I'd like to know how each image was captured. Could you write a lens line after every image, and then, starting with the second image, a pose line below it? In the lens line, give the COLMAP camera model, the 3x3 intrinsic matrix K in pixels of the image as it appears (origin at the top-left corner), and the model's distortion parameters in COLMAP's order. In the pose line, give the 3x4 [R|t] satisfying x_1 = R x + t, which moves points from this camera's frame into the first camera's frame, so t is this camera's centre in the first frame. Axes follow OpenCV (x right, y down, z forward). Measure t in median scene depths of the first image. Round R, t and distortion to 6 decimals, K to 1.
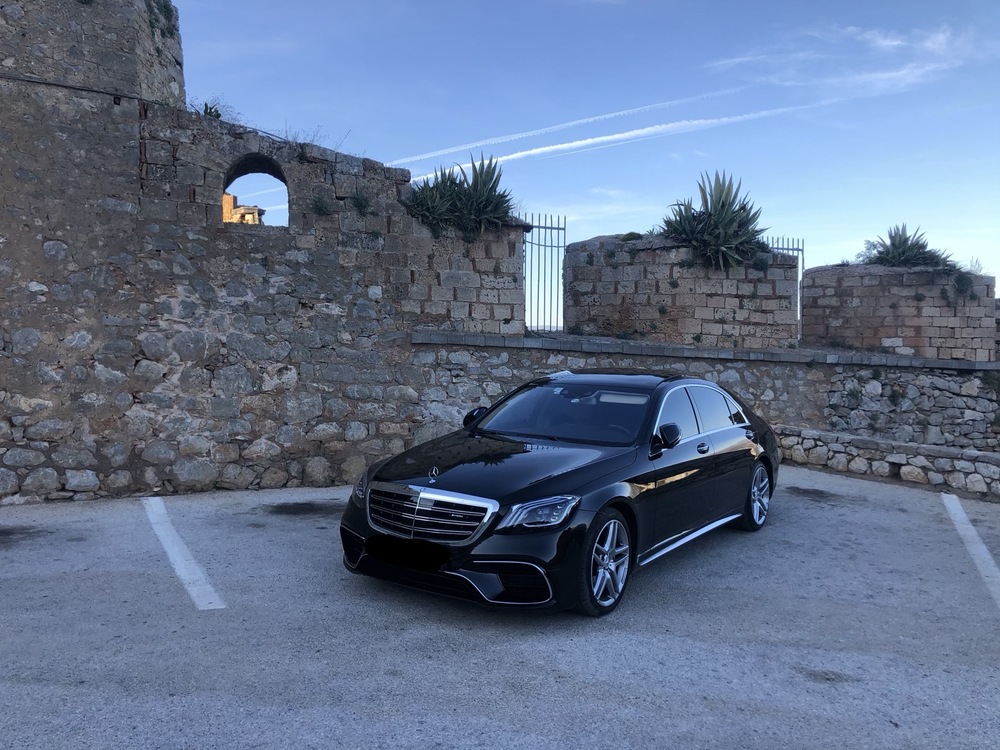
lens RADIAL K [[807.9, 0, 500.0], [0, 807.9, 375.0], [0, 0, 1]] dist [0.083221, -0.240607]
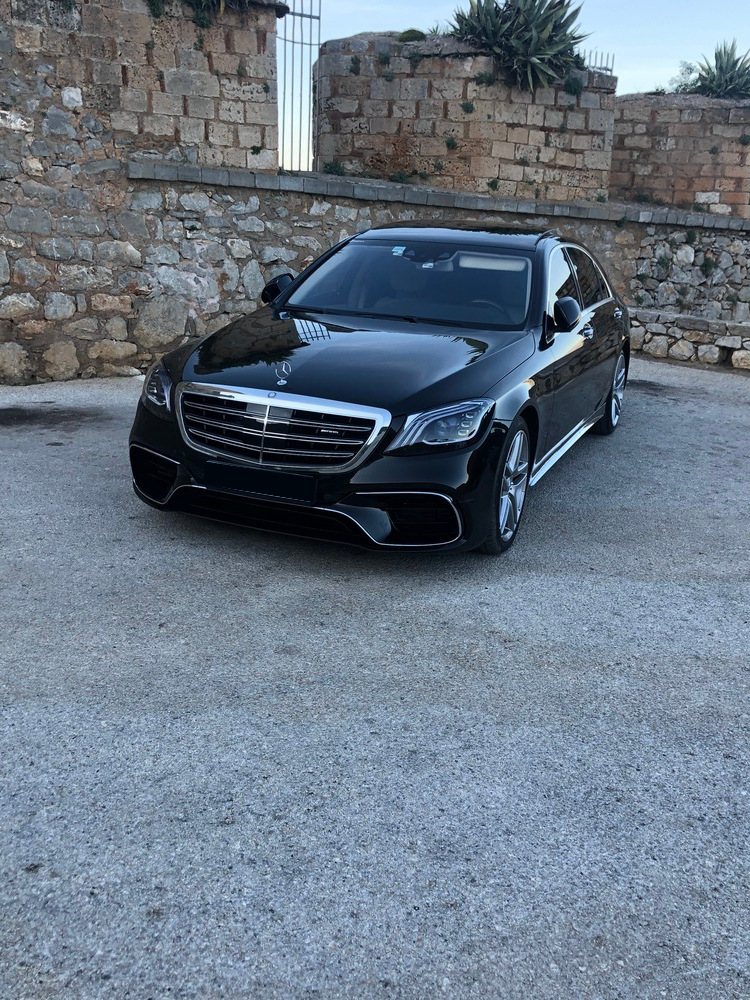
lens RADIAL K [[991.6, 0, 375.0], [0, 991.6, 500.0], [0, 0, 1]] dist [0.014571, -0.022827]
pose [[0.976453, -0.036397, 0.212639, -0.094524], [-0.020059, 0.966078, 0.257472, 0.004133], [-0.214797, -0.255674, 0.942599, 0.076671]]
